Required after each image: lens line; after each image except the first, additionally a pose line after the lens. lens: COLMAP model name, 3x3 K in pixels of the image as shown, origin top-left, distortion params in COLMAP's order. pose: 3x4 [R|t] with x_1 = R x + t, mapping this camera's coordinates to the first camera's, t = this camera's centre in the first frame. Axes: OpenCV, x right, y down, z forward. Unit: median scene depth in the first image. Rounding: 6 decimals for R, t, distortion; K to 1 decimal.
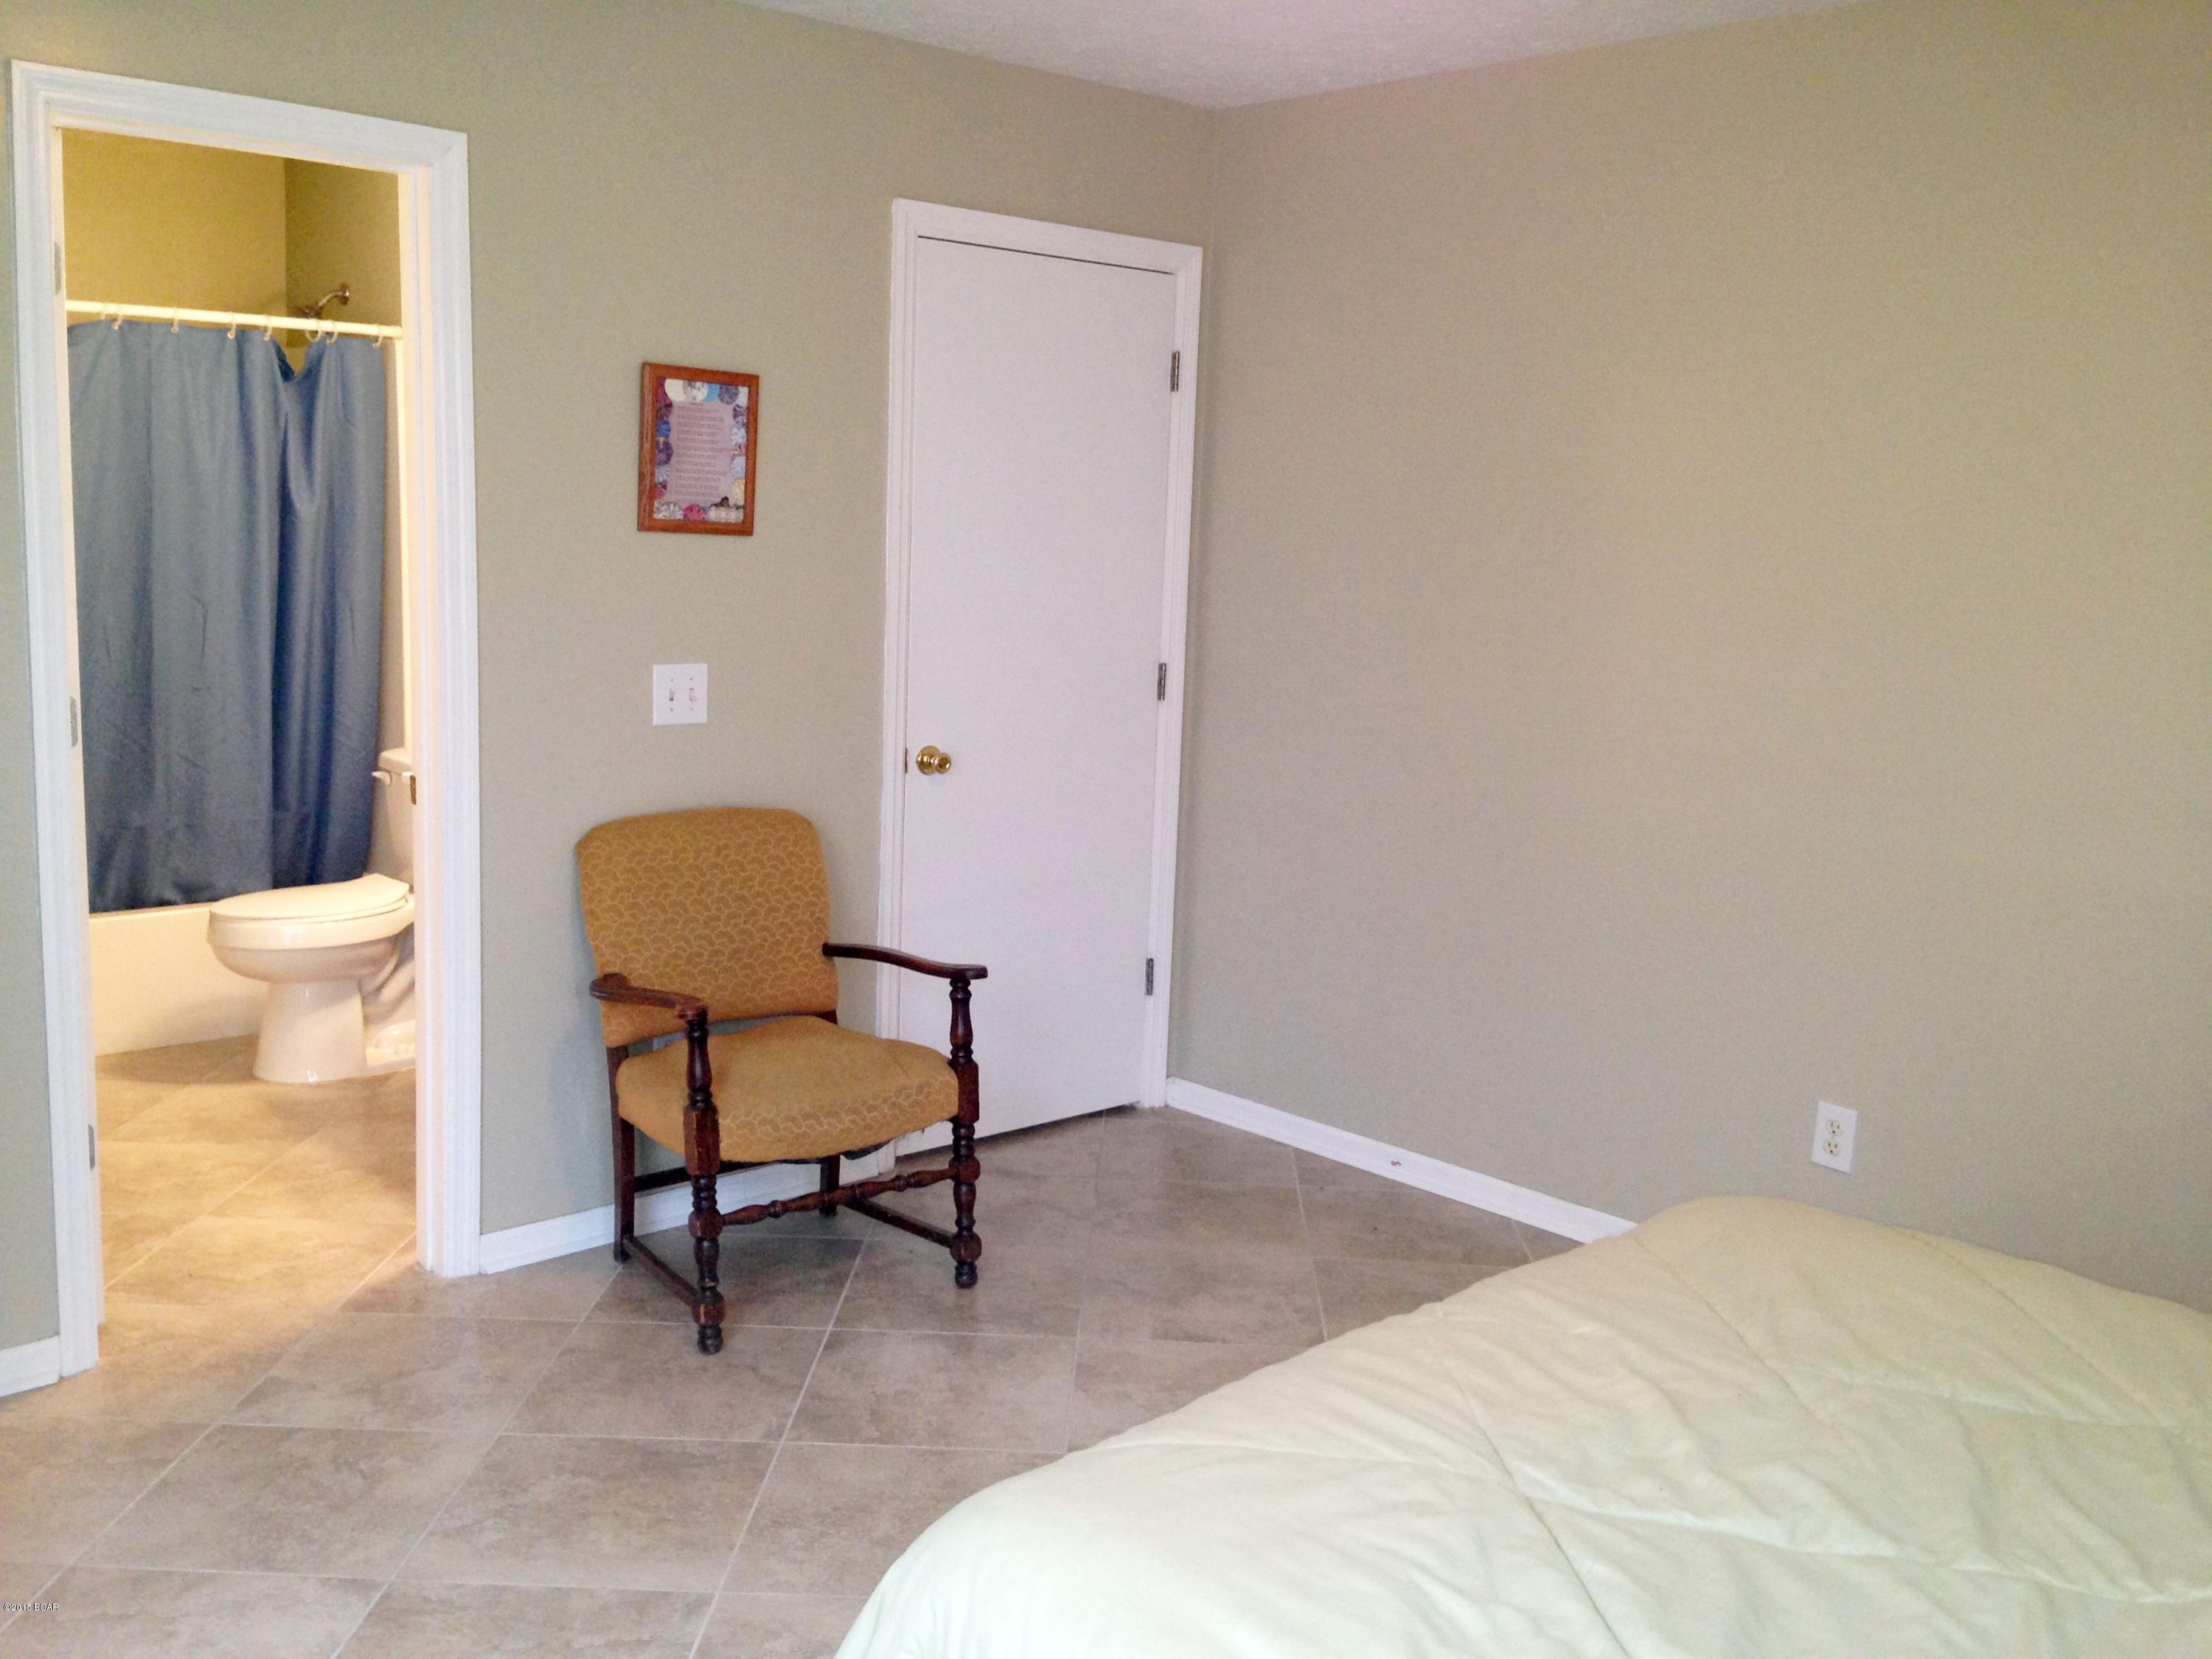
lens RADIAL K [[2134.9, 0, 1106.0], [0, 2134.9, 829.5], [0, 0, 1]] dist [0.052350, -0.234934]
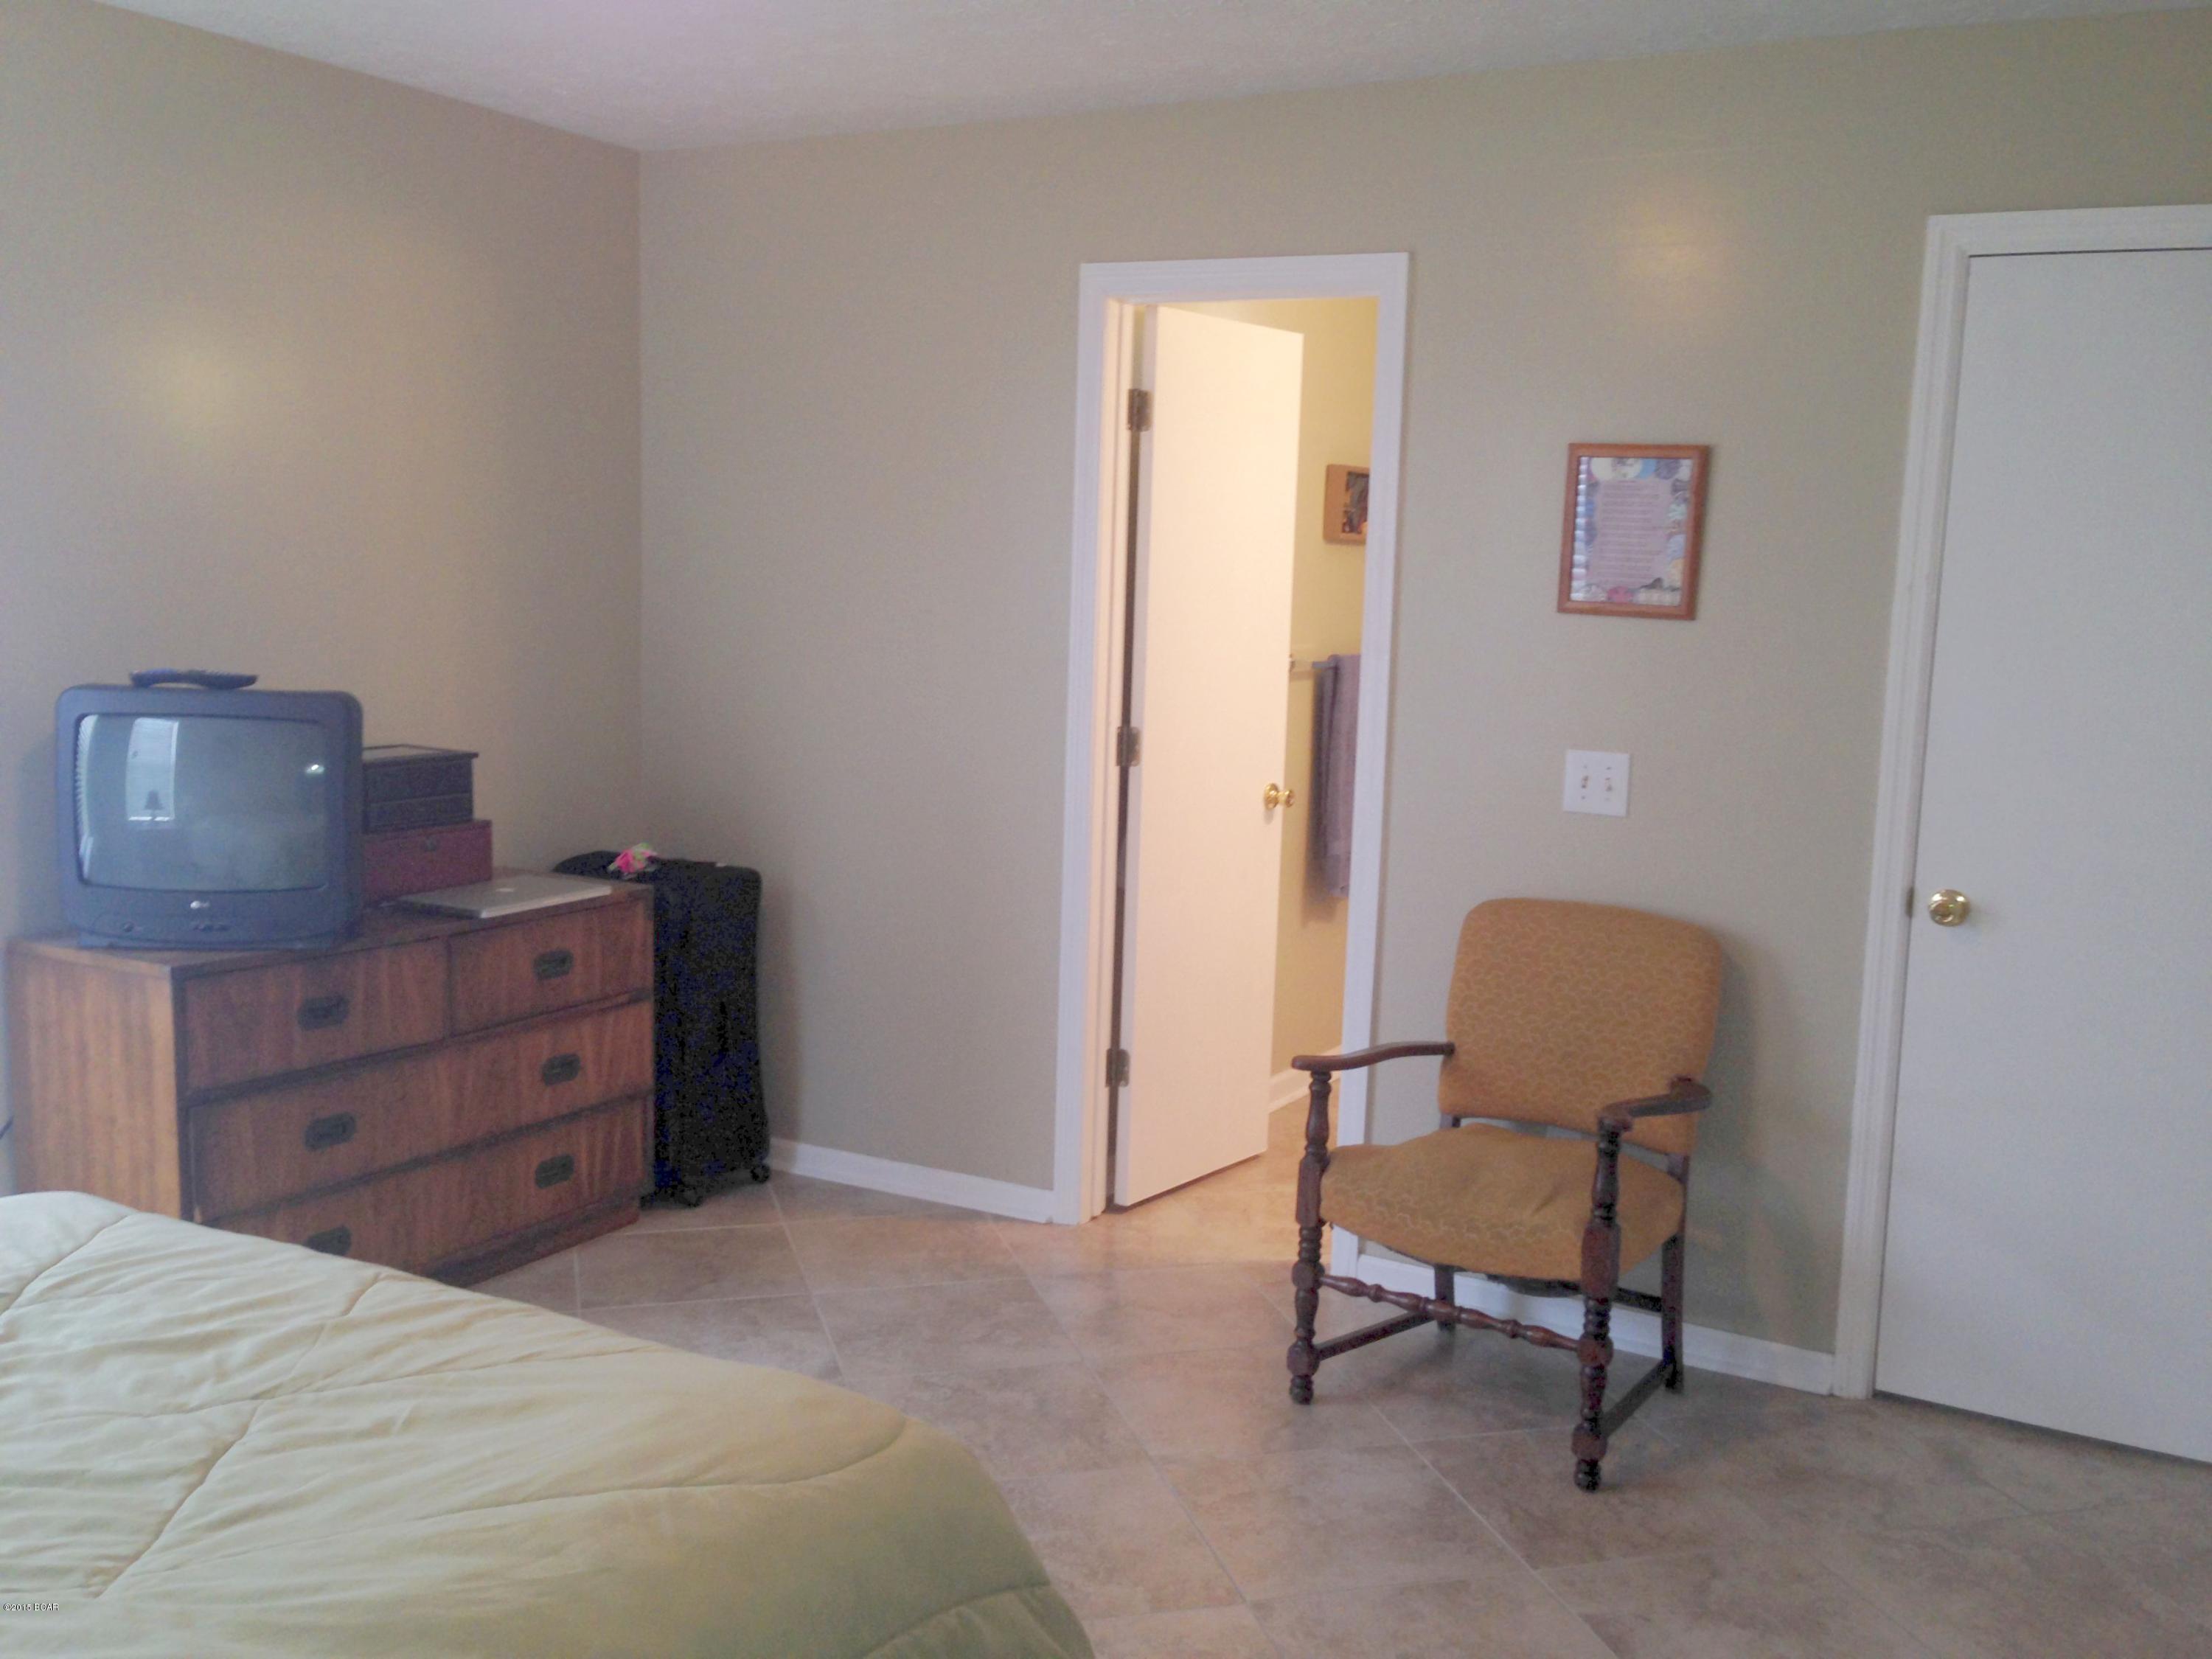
lens RADIAL K [[2004.8, 0, 1106.0], [0, 2004.8, 829.5], [0, 0, 1]] dist [0.006609, 0.001677]
pose [[0.257515, 0.094857, -0.961607, 0.618881], [-0.169967, 0.984100, 0.051559, -0.051867], [0.951208, 0.150164, 0.269543, 0.554763]]
